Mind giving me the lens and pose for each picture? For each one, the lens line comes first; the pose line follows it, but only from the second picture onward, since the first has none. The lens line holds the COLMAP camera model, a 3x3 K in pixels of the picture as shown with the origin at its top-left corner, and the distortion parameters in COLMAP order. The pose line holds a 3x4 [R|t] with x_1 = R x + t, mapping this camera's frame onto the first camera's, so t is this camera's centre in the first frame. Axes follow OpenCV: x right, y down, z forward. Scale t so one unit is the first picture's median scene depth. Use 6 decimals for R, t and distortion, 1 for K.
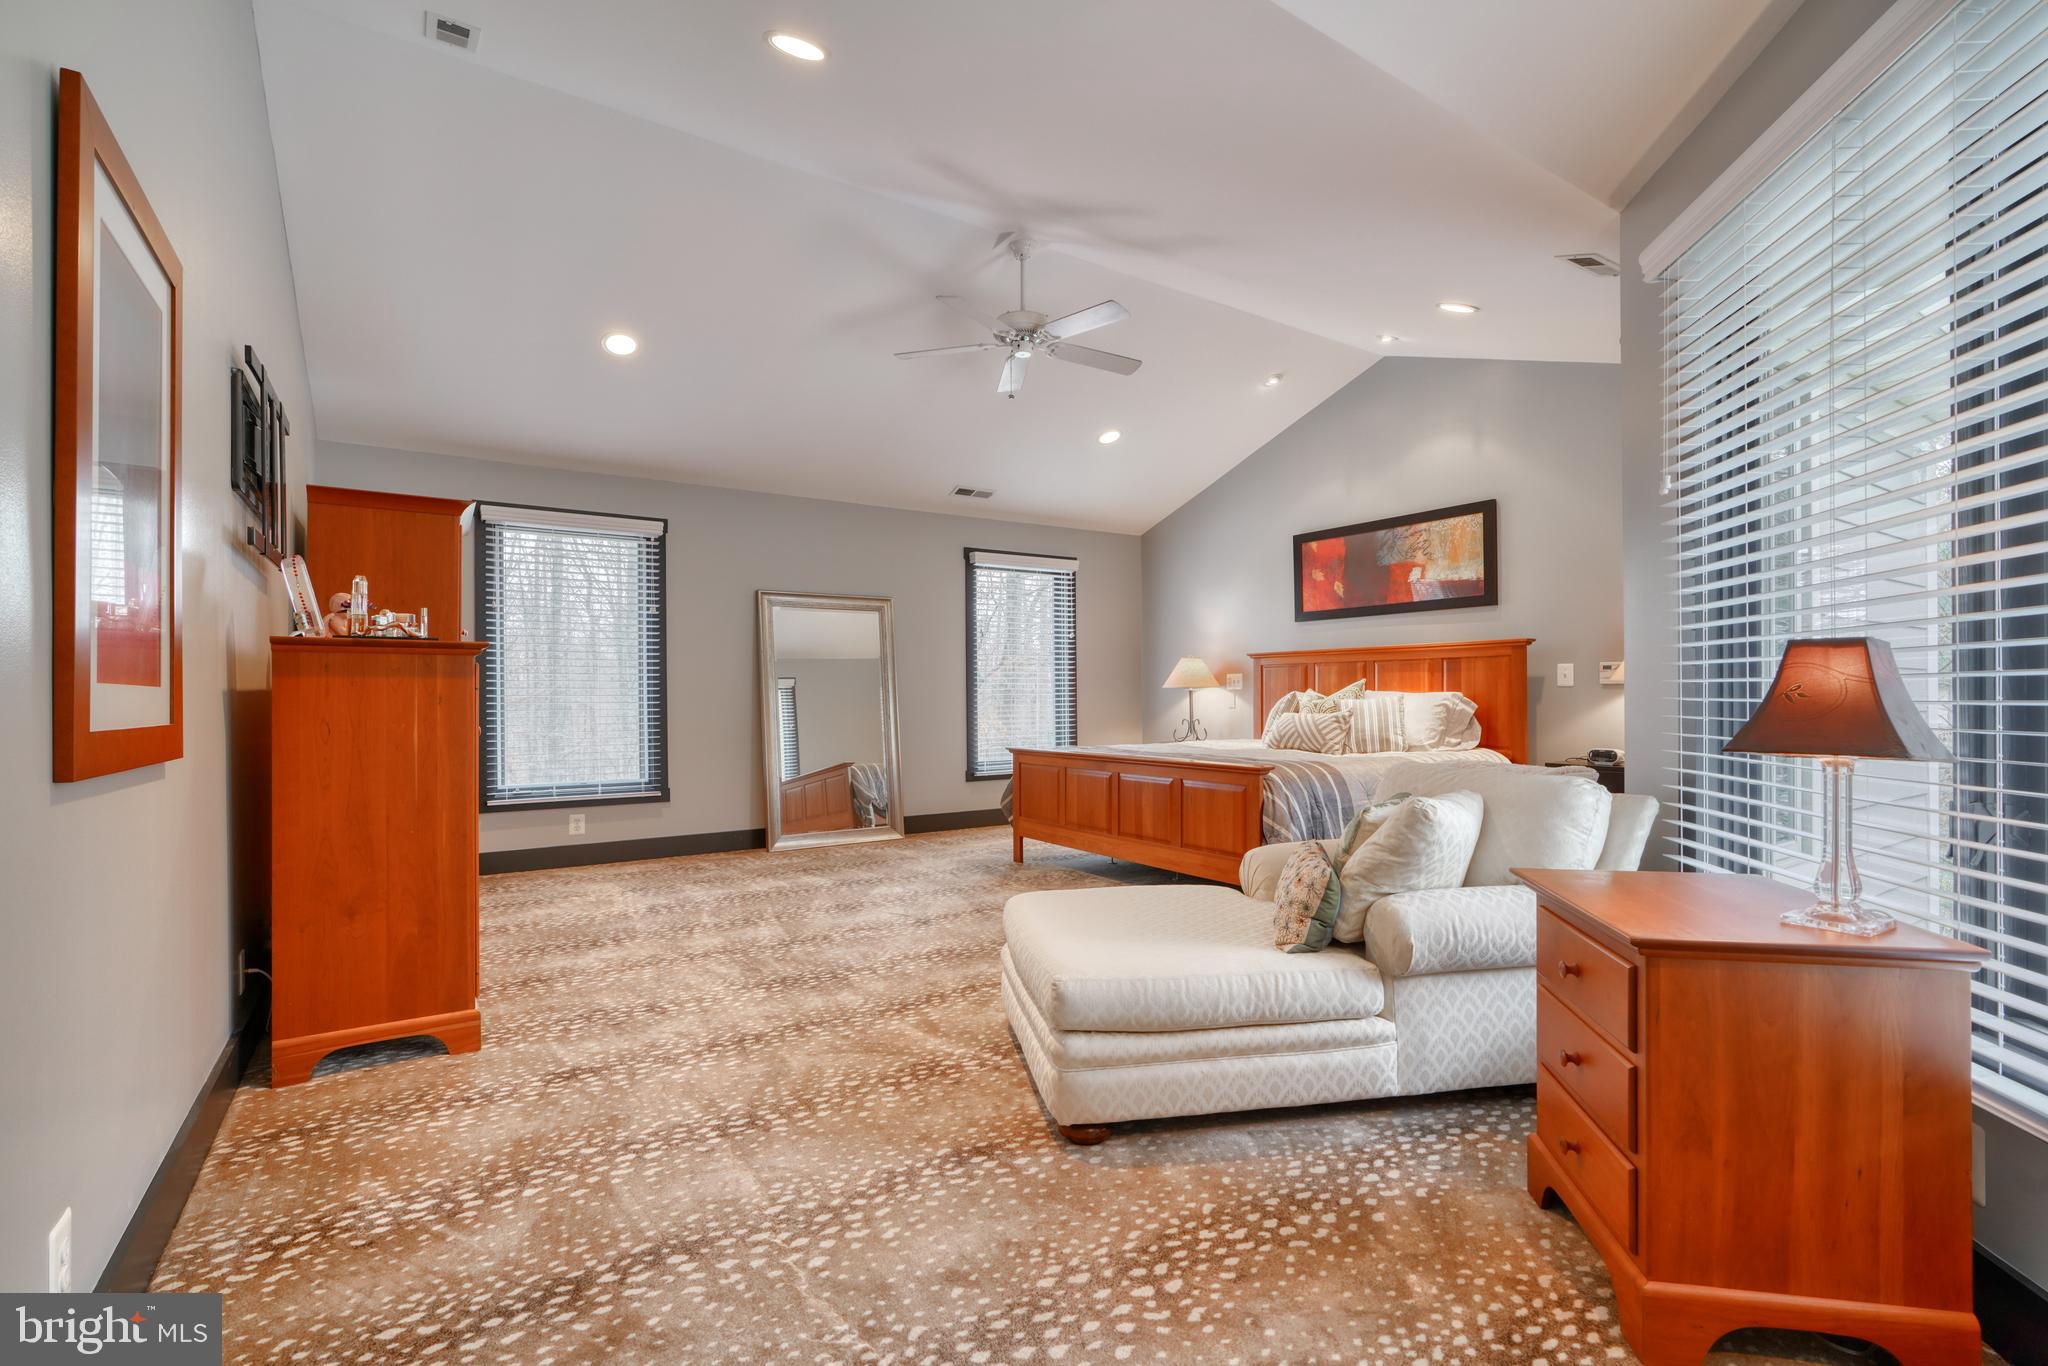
lens RADIAL K [[926.4, 0, 1006.0], [0, 926.4, 683.3], [0, 0, 1]] dist [-0.012717, 0.000311]
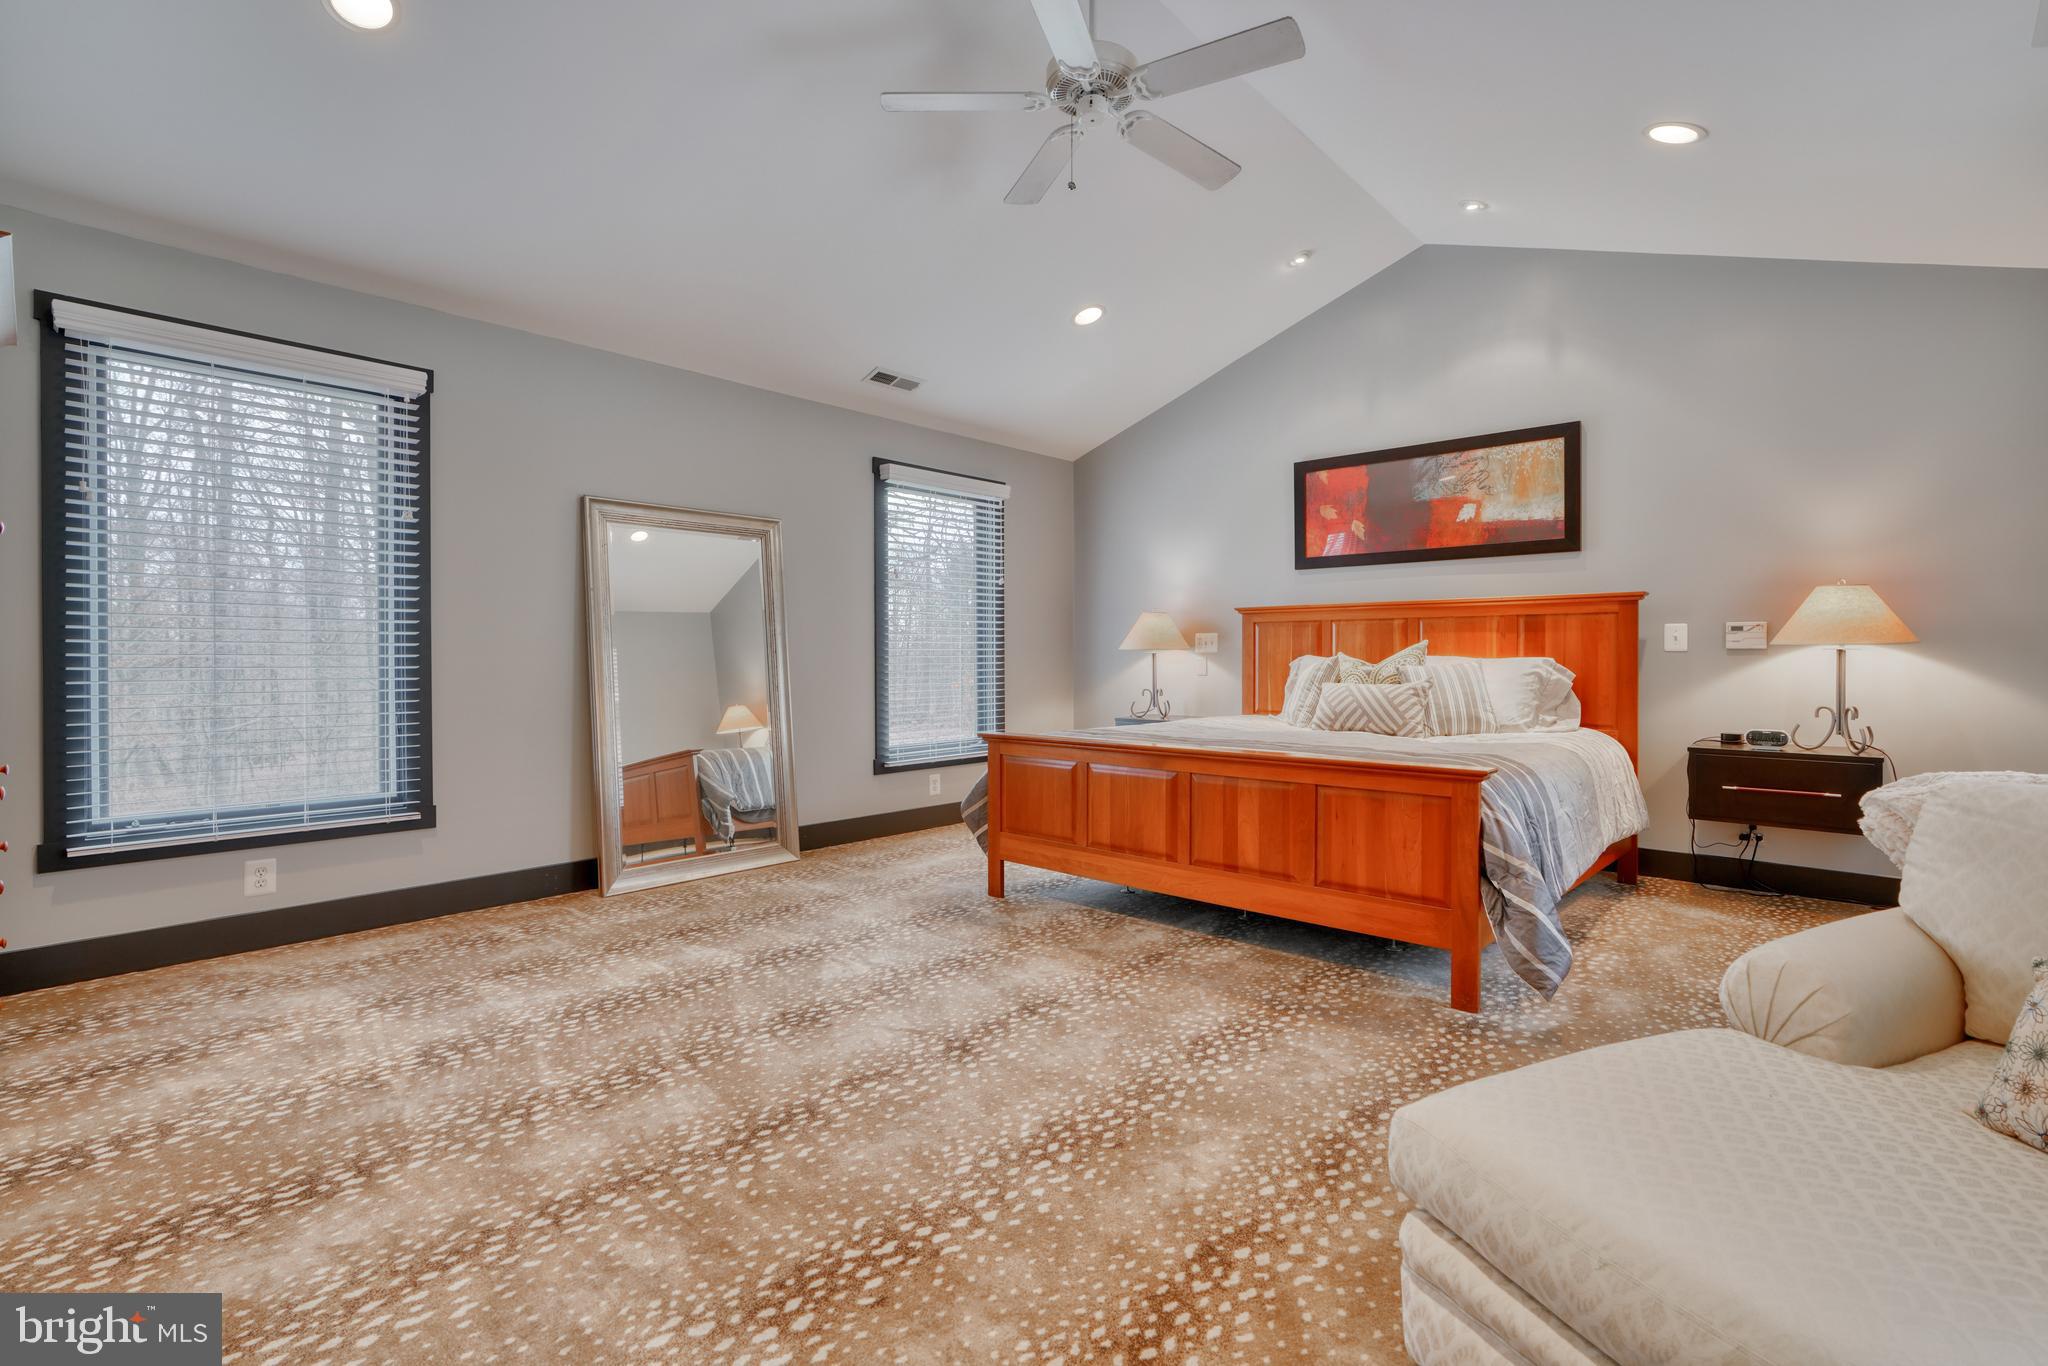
lens RADIAL K [[938.3, 0, 1020.2], [0, 938.3, 652.7], [0, 0, 1]] dist [-0.010977, 0.004571]
pose [[0.967780, 0.006767, 0.251706, -0.147801], [-0.008651, 0.999942, 0.006379, 0.003894], [-0.251648, -0.008351, 0.967783, 0.307092]]
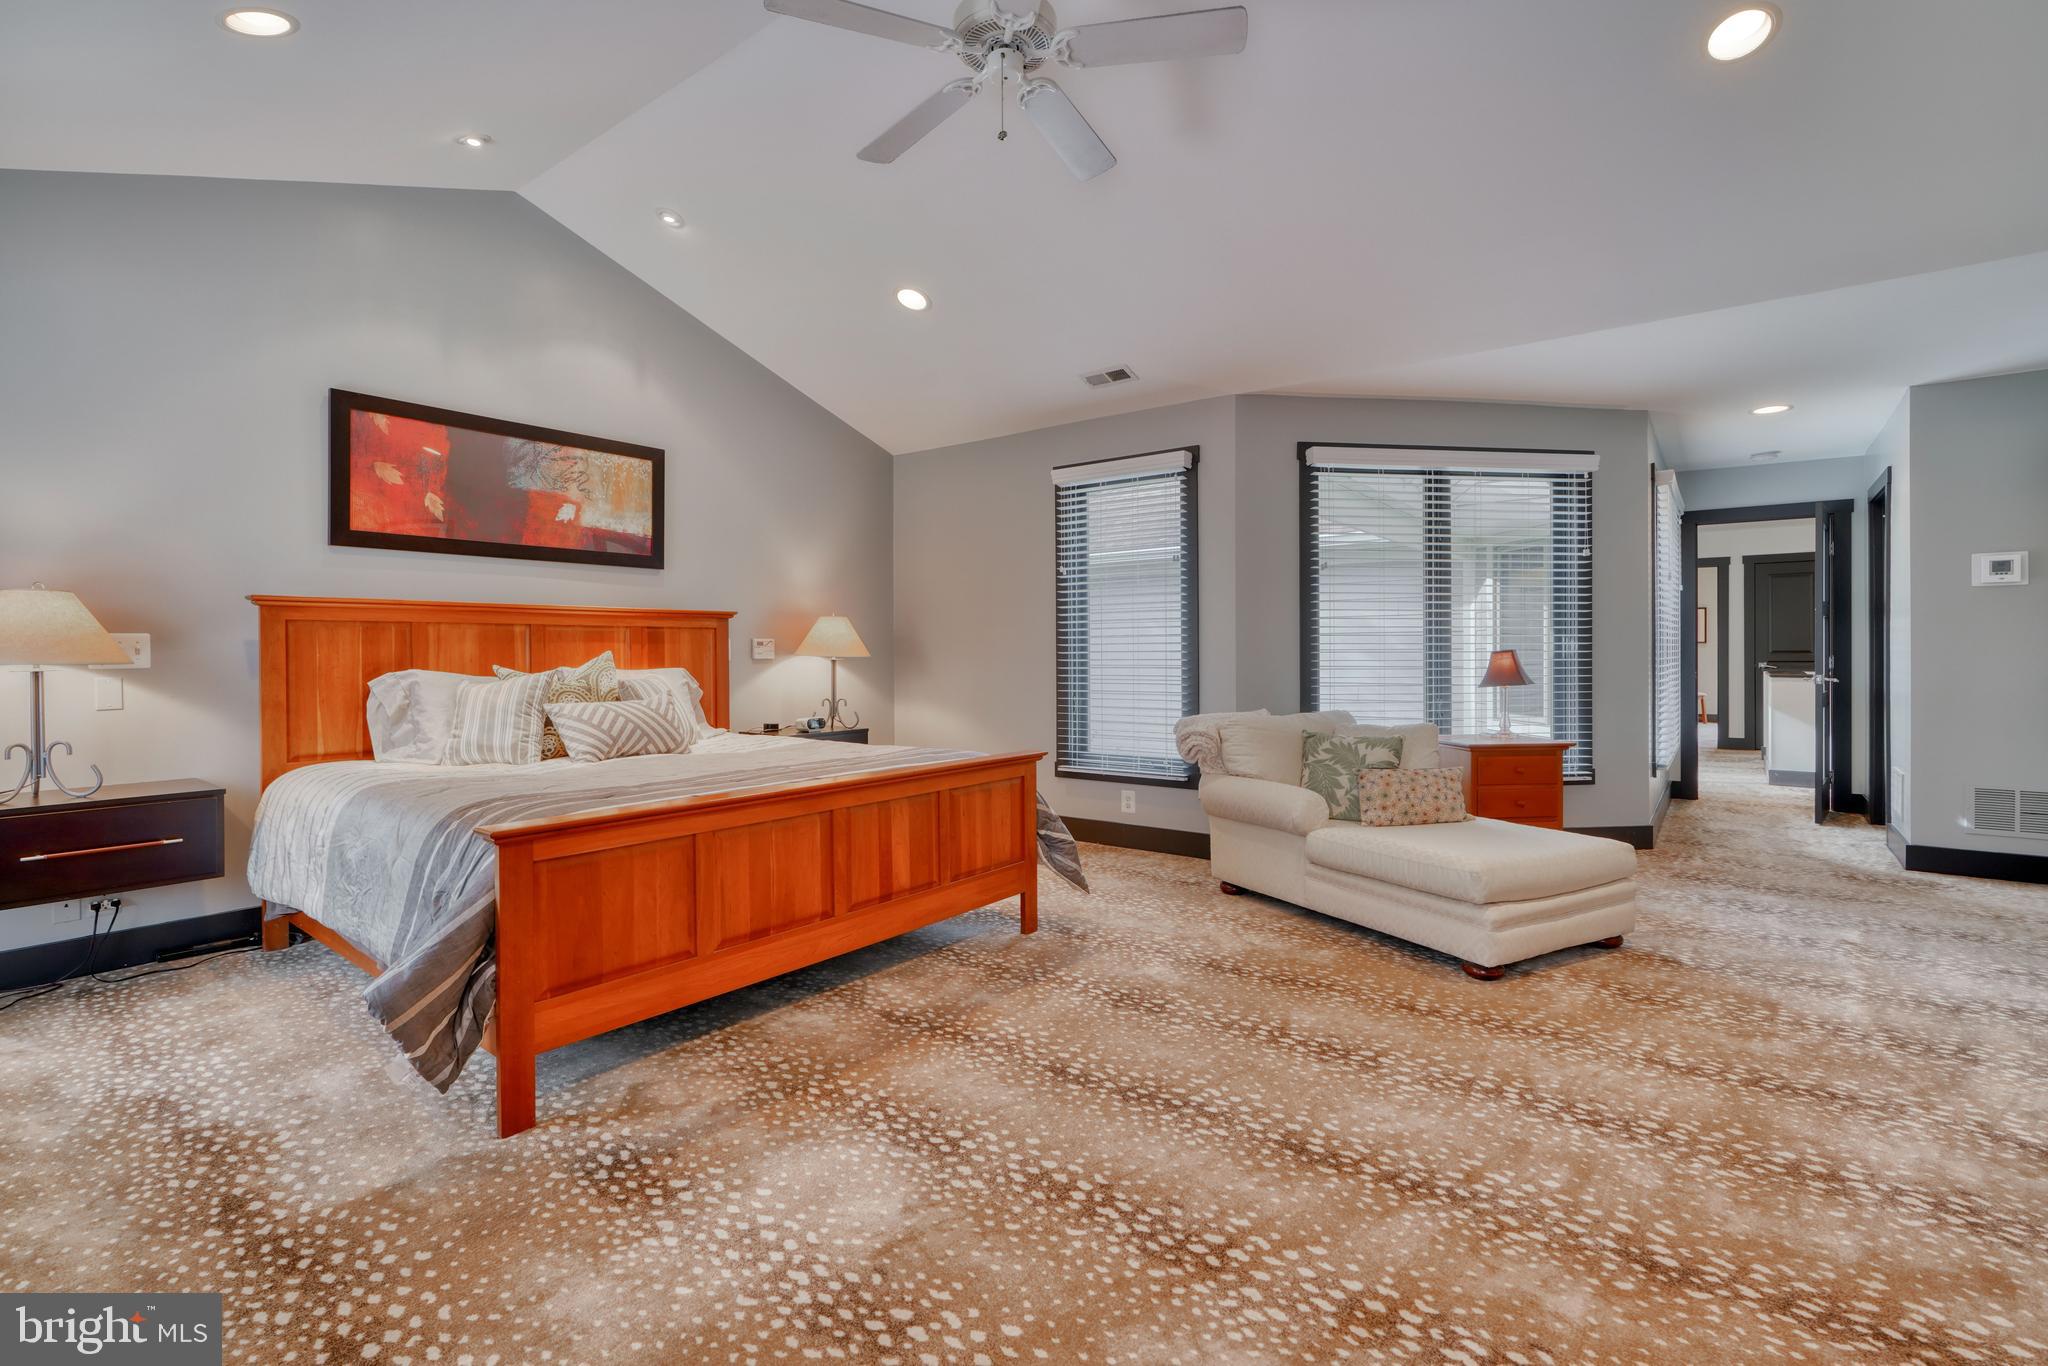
lens RADIAL K [[938.3, 0, 1020.2], [0, 938.3, 652.7], [0, 0, 1]] dist [-0.010977, 0.004571]
pose [[-0.335672, 0.007099, 0.941952, -0.408615], [-0.004028, 0.999952, -0.008972, 0.001747], [-0.941970, -0.006806, -0.335627, 0.927849]]
